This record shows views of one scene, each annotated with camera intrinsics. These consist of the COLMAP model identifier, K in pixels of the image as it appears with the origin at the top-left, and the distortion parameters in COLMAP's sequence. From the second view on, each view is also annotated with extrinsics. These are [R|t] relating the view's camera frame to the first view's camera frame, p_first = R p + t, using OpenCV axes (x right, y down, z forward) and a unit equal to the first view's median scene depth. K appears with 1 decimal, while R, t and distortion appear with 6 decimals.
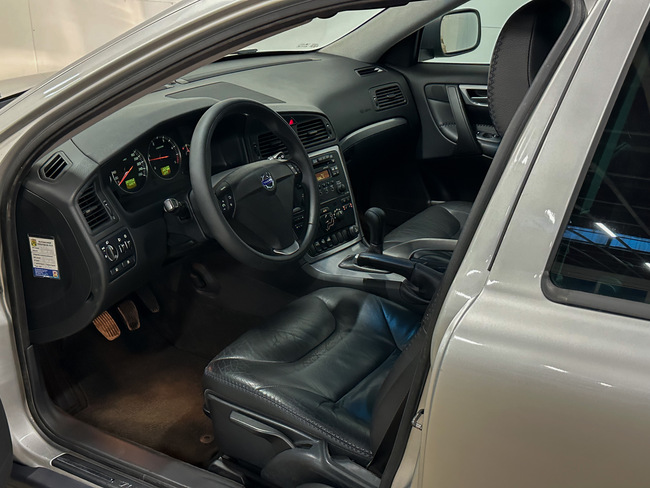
lens RADIAL K [[860.5, 0, 325.2], [0, 860.5, 243.9], [0, 0, 1]] dist [-0.008750, 0.000000]
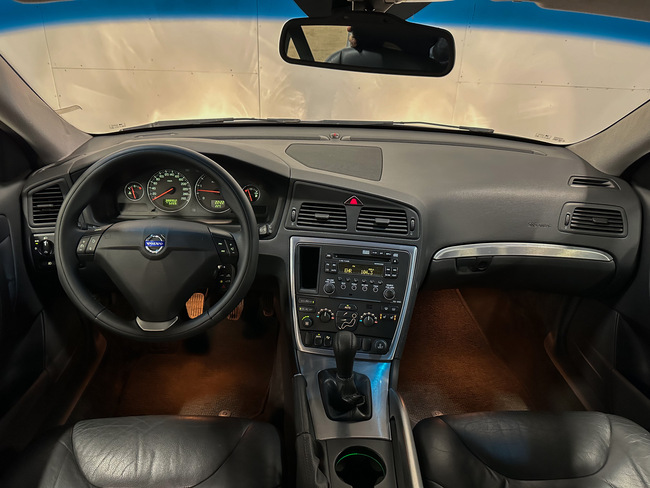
lens RADIAL K [[453.6, 0, 328.9], [0, 453.6, 243.2], [0, 0, 1]] dist [0.054734, -0.077371]
pose [[0.555470, 0.372982, -0.743194, 0.308596], [-0.342034, 0.917135, 0.204637, -0.186969], [0.757935, 0.140528, 0.637013, 0.676568]]
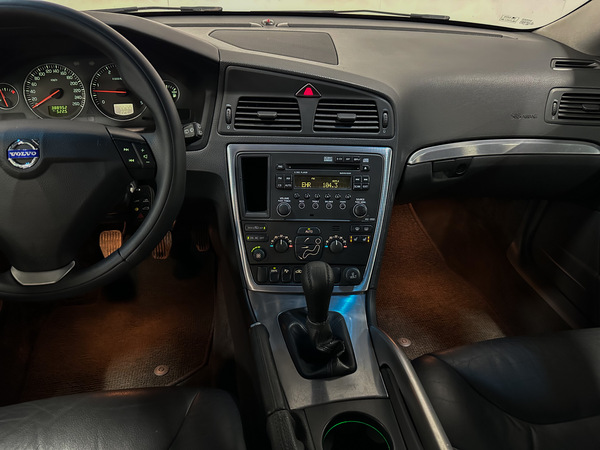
lens RADIAL K [[418.7, 0, 301.2], [0, 418.7, 219.3], [0, 0, 1]] dist [0.054734, -0.077371]
pose [[0.664025, 0.399294, -0.632167, 0.202803], [-0.306144, 0.916543, 0.257341, -0.131376], [0.682163, 0.022654, 0.730849, 0.746462]]
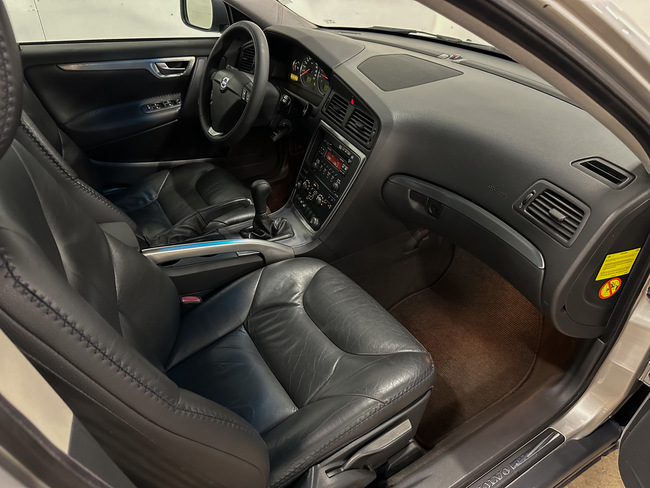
lens RADIAL K [[453.6, 0, 327.4], [0, 453.6, 243.6], [0, 0, 1]] dist [0.054734, -0.077371]
pose [[-0.452839, 0.480389, -0.751108, 0.446397], [-0.356577, 0.674549, 0.646403, -0.358184], [0.817184, 0.560544, -0.134166, 1.127827]]
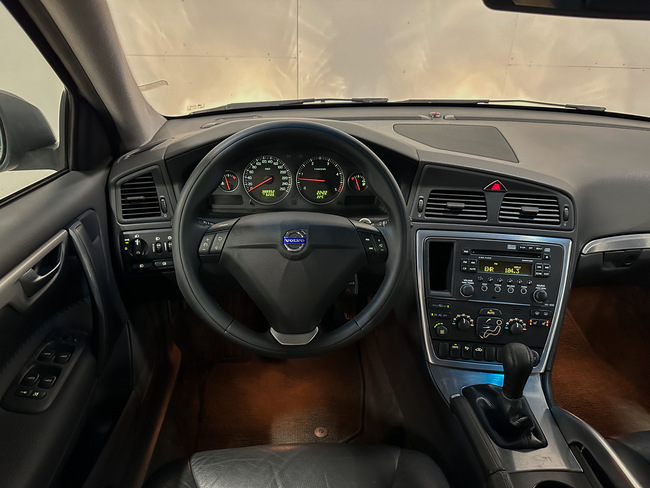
lens RADIAL K [[453.6, 0, 326.8], [0, 453.6, 245.1], [0, 0, 1]] dist [0.054734, -0.077371]
pose [[0.566503, 0.374425, -0.734085, 0.187836], [-0.328487, 0.919586, 0.215543, -0.130721], [0.755758, 0.119032, 0.643942, 0.625490]]
